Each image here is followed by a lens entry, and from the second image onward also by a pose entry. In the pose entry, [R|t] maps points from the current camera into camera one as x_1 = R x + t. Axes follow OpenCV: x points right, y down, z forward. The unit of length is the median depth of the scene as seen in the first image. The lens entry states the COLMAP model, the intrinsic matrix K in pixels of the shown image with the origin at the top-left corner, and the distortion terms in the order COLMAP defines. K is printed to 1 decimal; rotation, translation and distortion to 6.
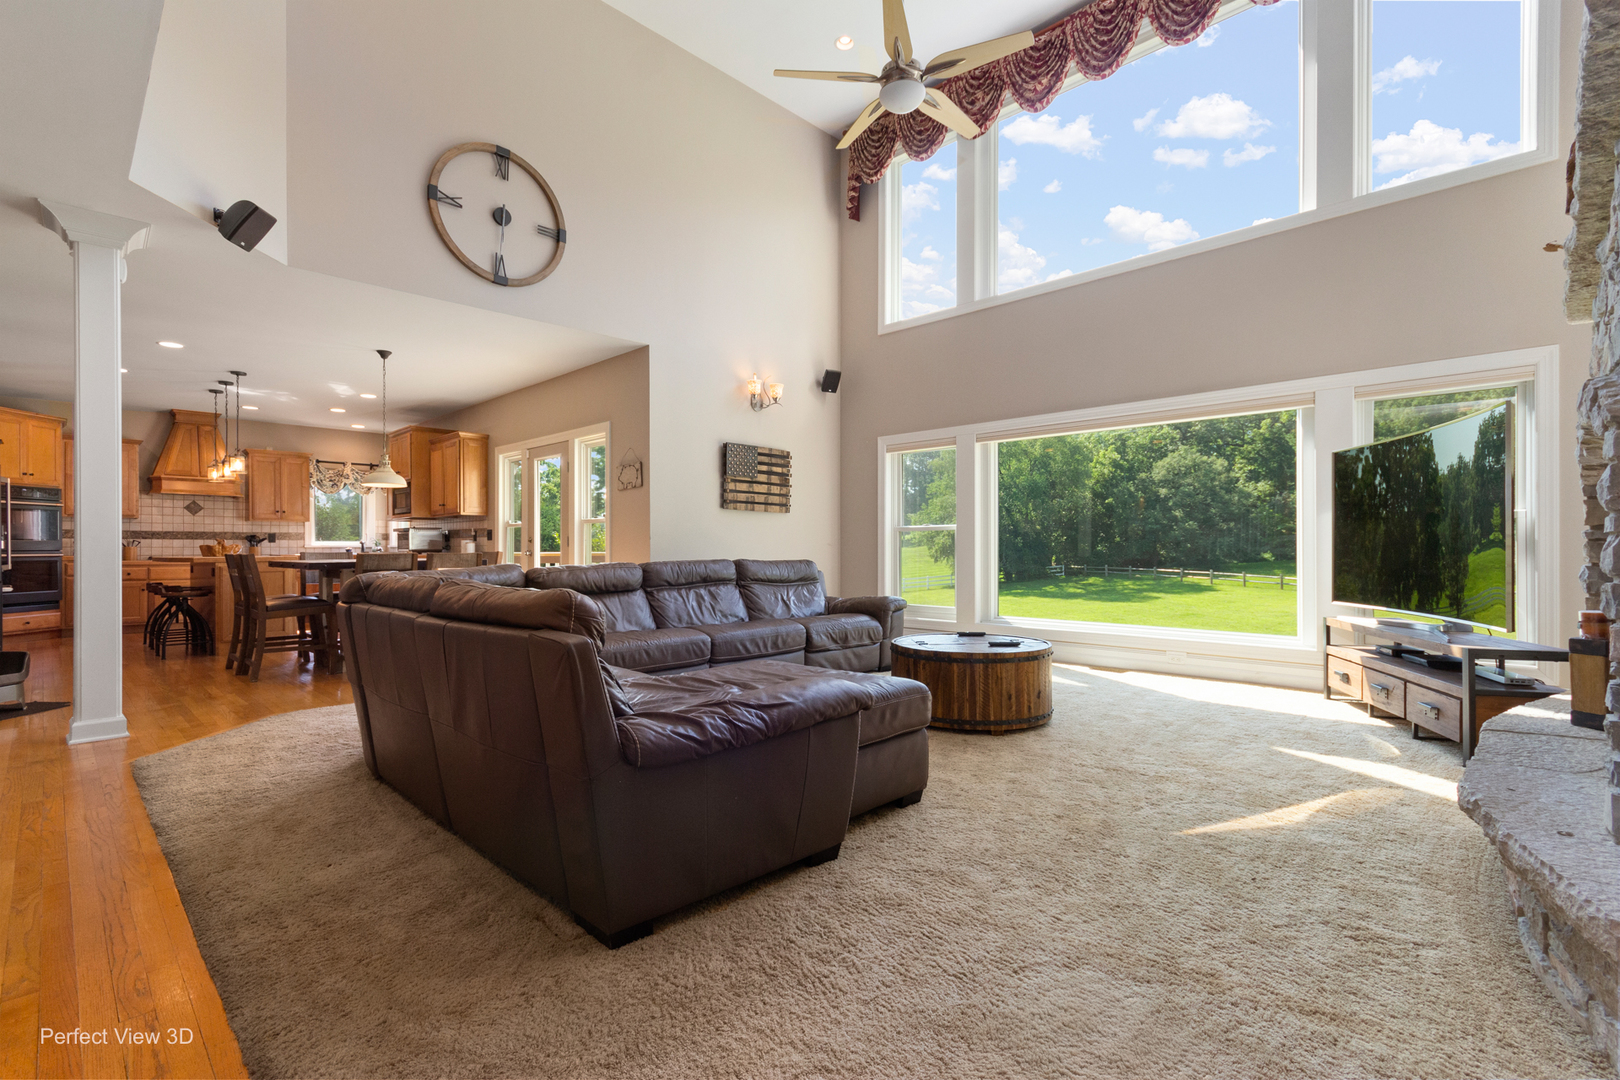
lens RADIAL K [[748.8, 0, 817.1], [0, 748.8, 547.1], [0, 0, 1]] dist [0.000166, -0.000529]
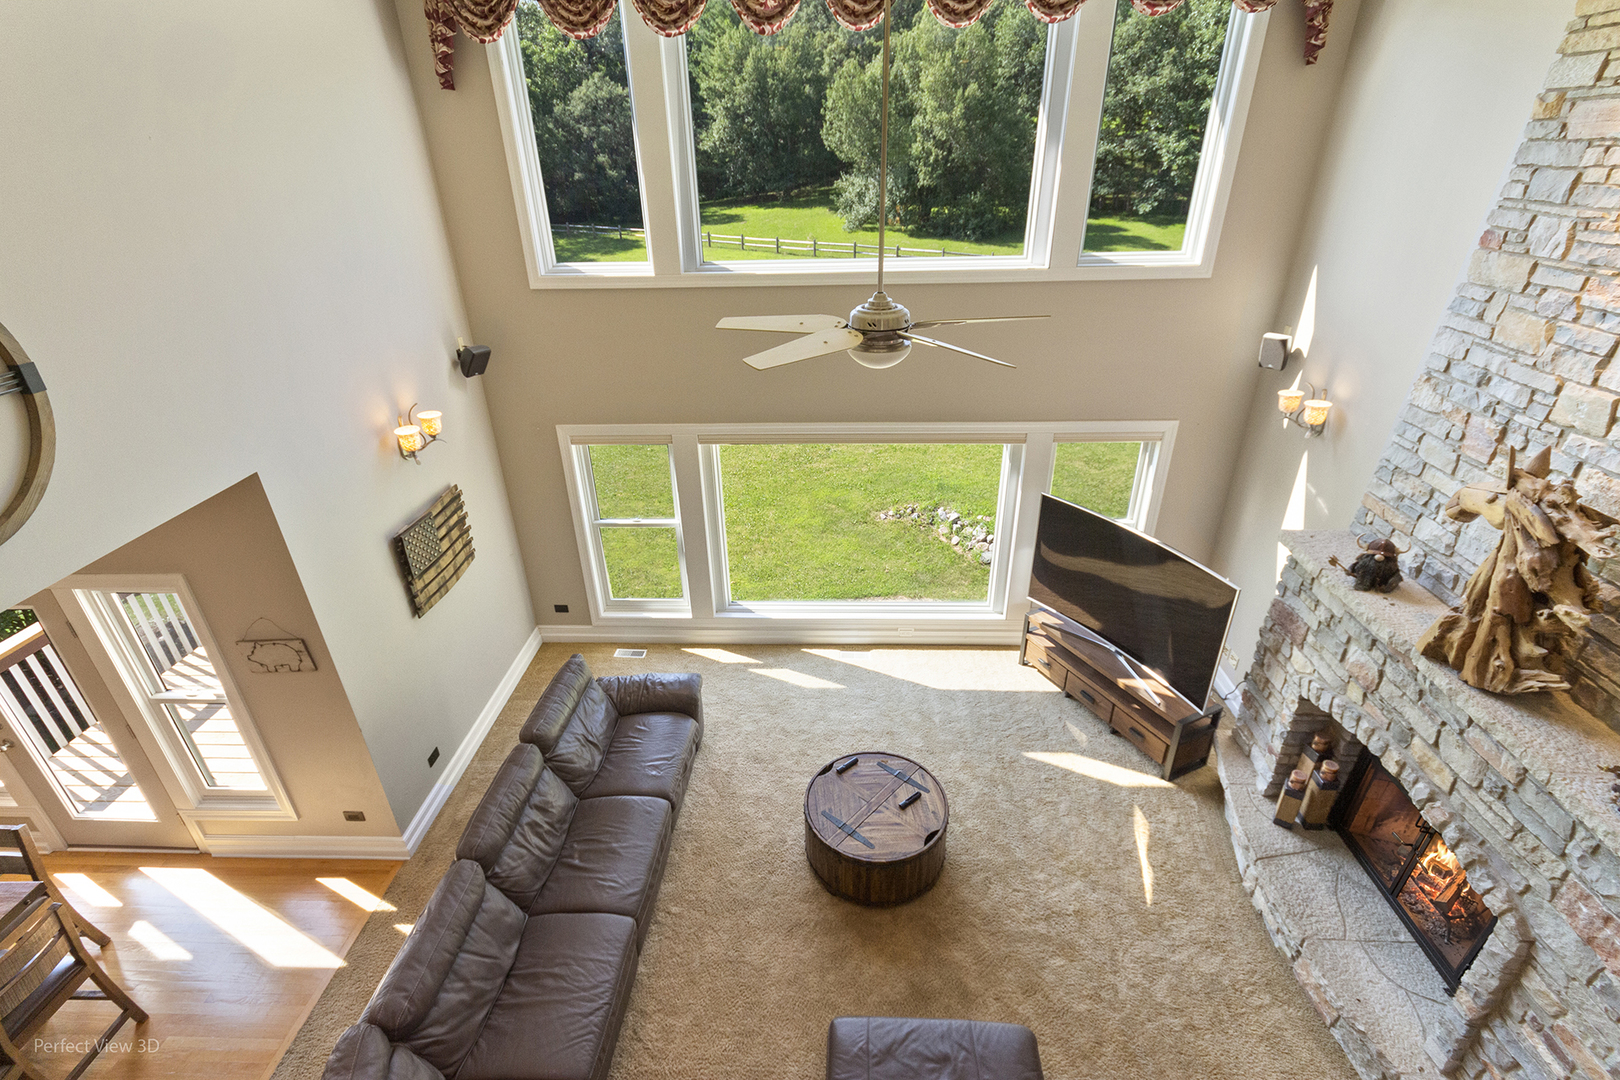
lens RADIAL K [[748.8, 0, 816.4], [0, 748.8, 551.3], [0, 0, 1]] dist [0.000166, -0.000529]
pose [[0.748439, -0.316999, 0.582538, -0.222947], [0.012465, 0.884938, 0.465541, -0.411323], [-0.663087, -0.341168, 0.666273, 0.262195]]
